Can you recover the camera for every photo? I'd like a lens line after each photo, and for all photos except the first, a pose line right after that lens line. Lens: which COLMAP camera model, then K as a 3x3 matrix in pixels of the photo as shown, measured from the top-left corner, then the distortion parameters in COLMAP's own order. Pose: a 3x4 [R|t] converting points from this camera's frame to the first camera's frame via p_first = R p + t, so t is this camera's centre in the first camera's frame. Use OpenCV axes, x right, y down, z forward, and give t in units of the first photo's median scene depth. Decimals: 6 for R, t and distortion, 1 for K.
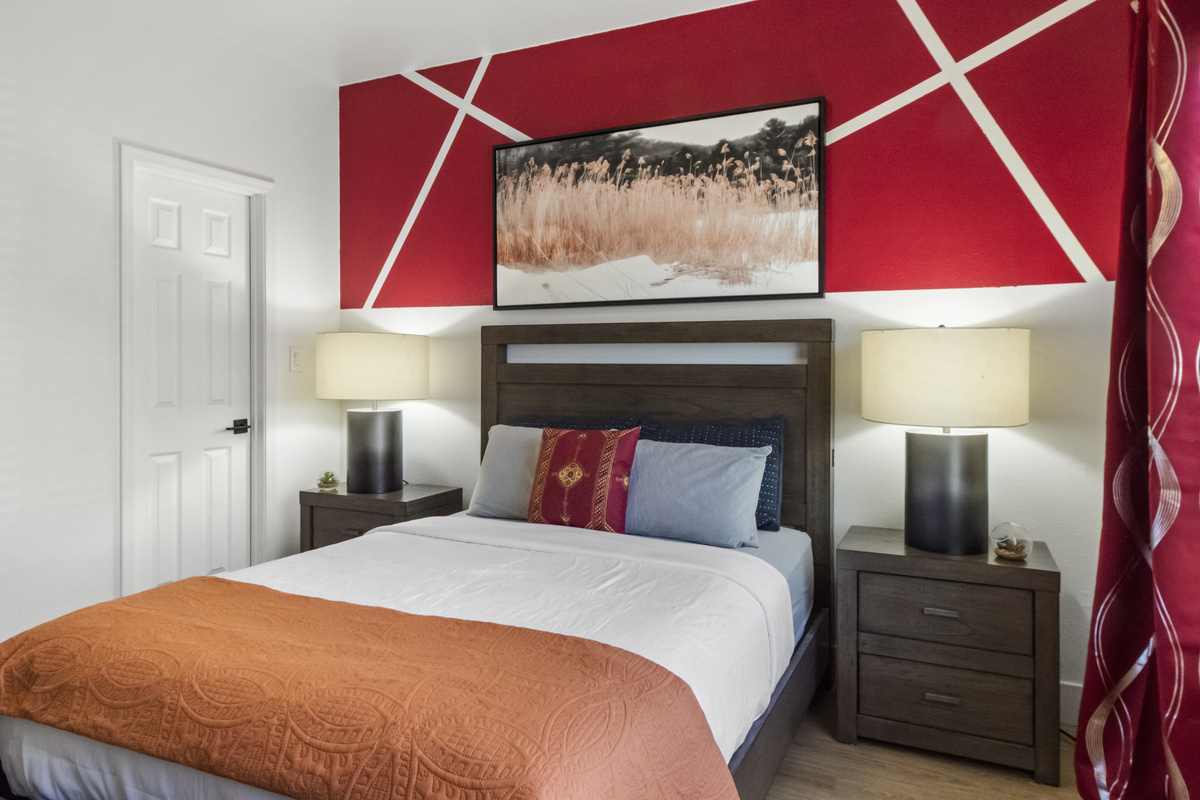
lens RADIAL K [[749.0, 0, 617.8], [0, 749.0, 375.7], [0, 0, 1]] dist [0.016122, -0.002874]
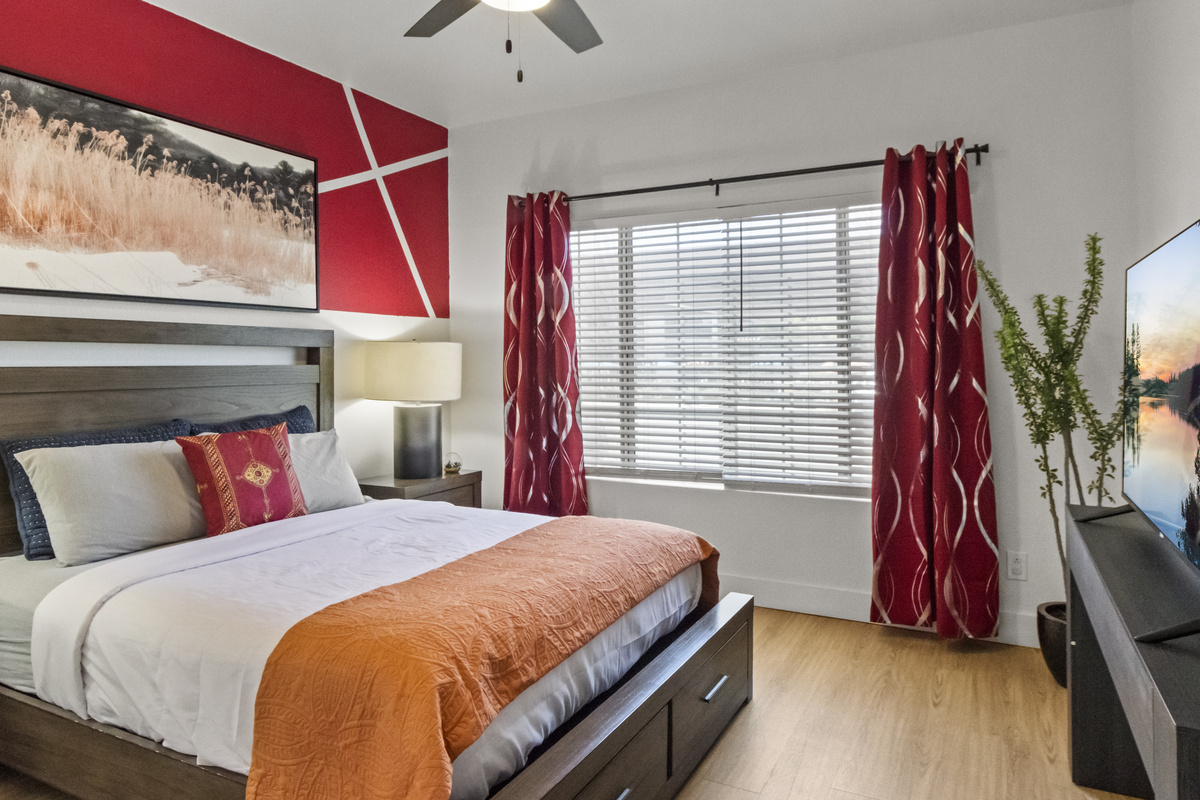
lens RADIAL K [[749.0, 0, 617.8], [0, 749.0, 375.7], [0, 0, 1]] dist [0.016122, -0.002874]
pose [[0.029178, -0.023519, 0.999298, -0.938750], [0.018590, 0.999563, 0.022982, -0.015000], [-0.999401, 0.017906, 0.029602, 0.414033]]
